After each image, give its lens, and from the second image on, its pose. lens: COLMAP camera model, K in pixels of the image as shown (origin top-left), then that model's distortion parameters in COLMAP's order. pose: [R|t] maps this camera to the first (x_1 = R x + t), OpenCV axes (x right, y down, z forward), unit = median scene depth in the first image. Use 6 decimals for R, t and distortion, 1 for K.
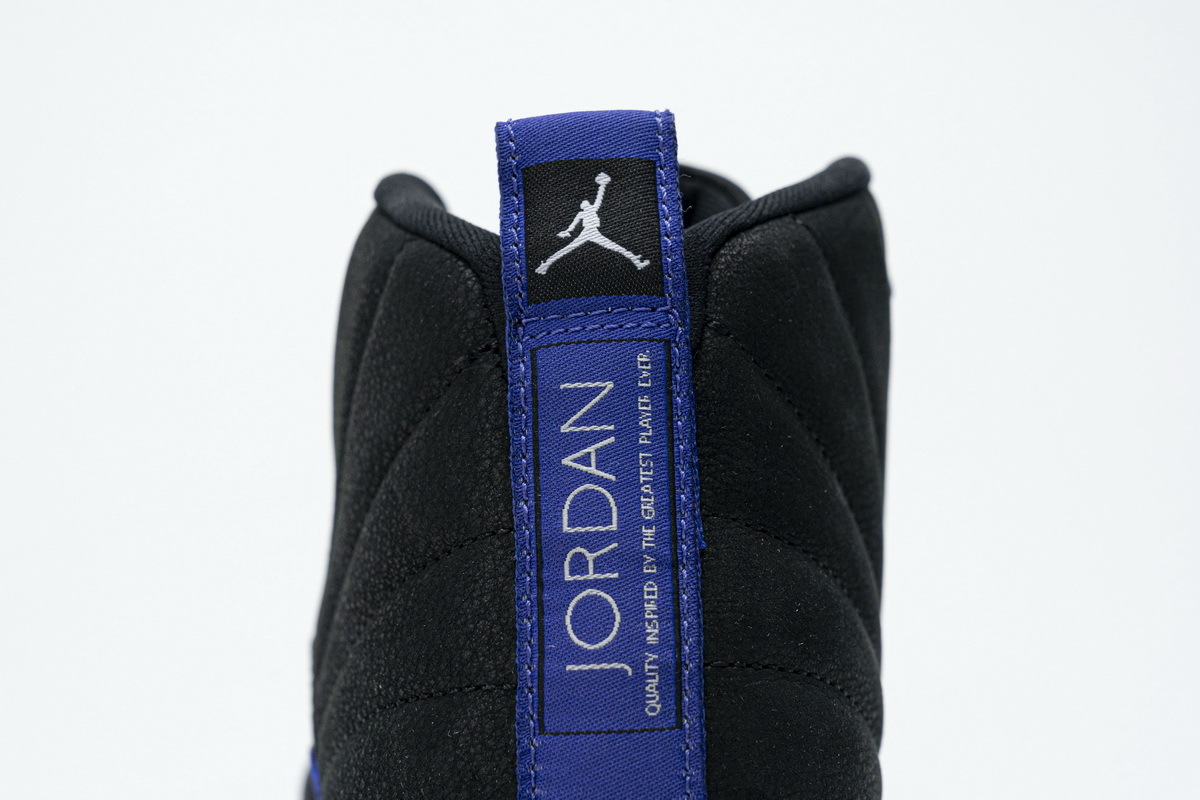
lens RADIAL K [[2290.7, 0, 596.9], [0, 2290.7, 399.2], [0, 0, 1]] dist [0.000762, 0.000000]
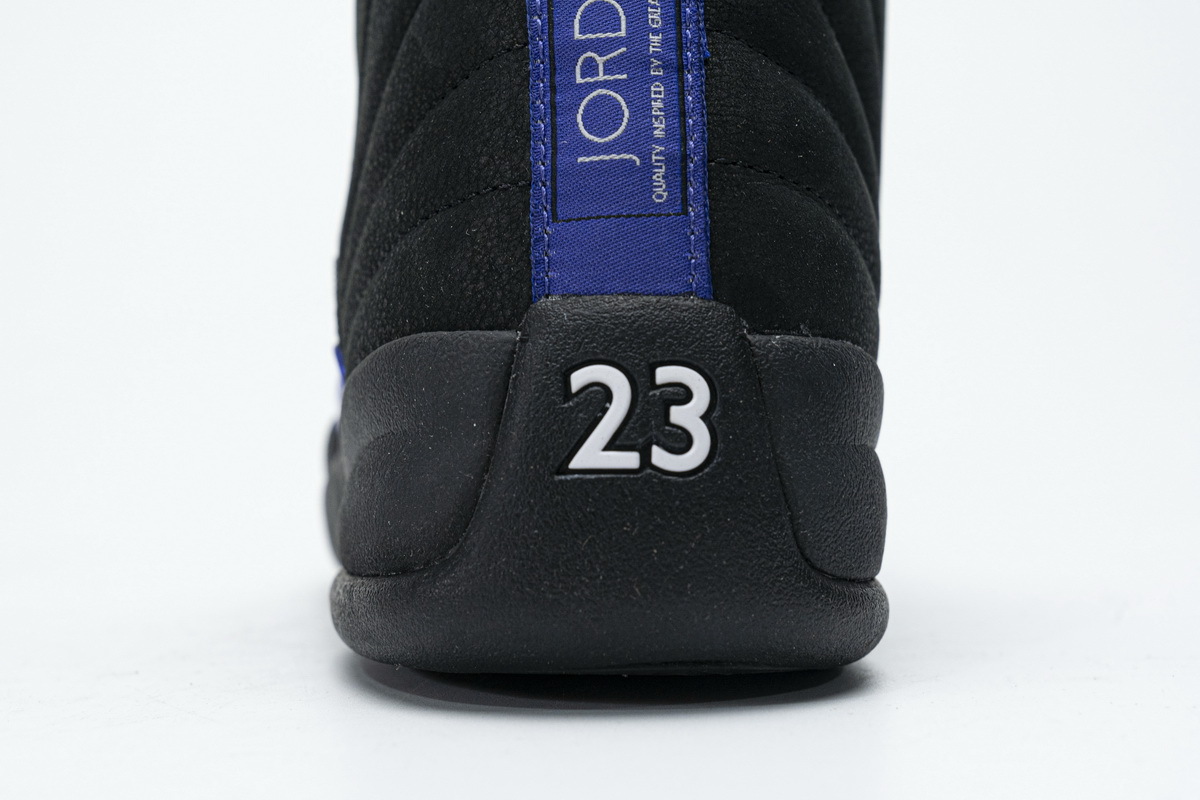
lens RADIAL K [[2290.7, 0, 603.2], [0, 2290.7, 401.1], [0, 0, 1]] dist [0.000762, 0.000000]
pose [[0.999985, -0.001984, -0.005115, 0.003493], [0.001936, 0.999954, -0.009388, 0.234632], [0.005133, 0.009378, 0.999943, -0.056521]]
